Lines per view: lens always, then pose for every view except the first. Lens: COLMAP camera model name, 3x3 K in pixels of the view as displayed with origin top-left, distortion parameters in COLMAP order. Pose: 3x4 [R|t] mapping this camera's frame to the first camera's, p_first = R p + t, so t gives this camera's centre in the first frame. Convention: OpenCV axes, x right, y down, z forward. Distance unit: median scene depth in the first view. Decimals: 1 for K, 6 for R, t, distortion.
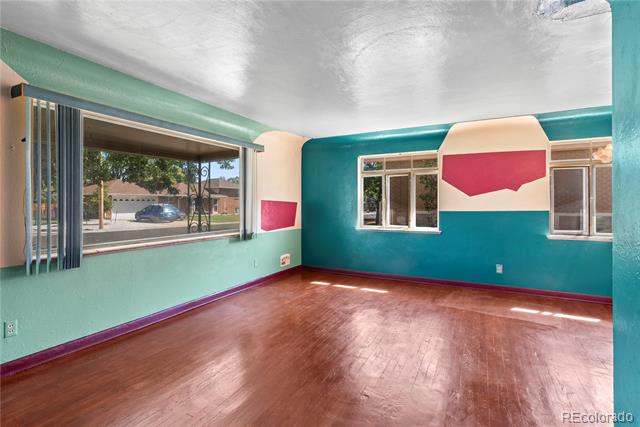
lens RADIAL K [[314.4, 0, 320.1], [0, 314.4, 208.0], [0, 0, 1]] dist [-0.002756, -0.001103]
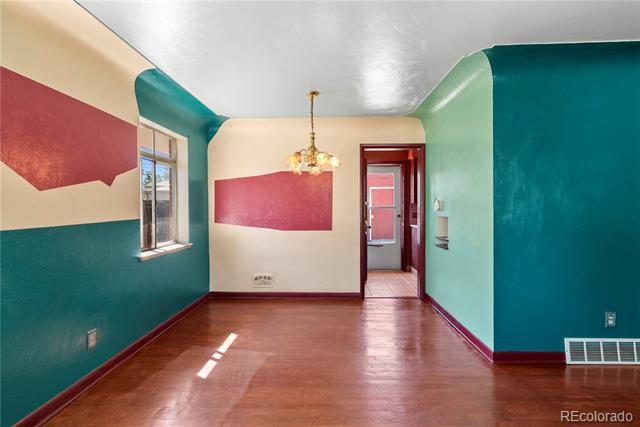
lens RADIAL K [[314.4, 0, 320.4], [0, 314.4, 210.4], [0, 0, 1]] dist [-0.002756, -0.001103]
pose [[-0.437635, -0.019172, 0.898948, -0.041357], [0.013269, 0.999526, 0.027777, -0.024103], [-0.899055, 0.024084, -0.437173, 1.015234]]
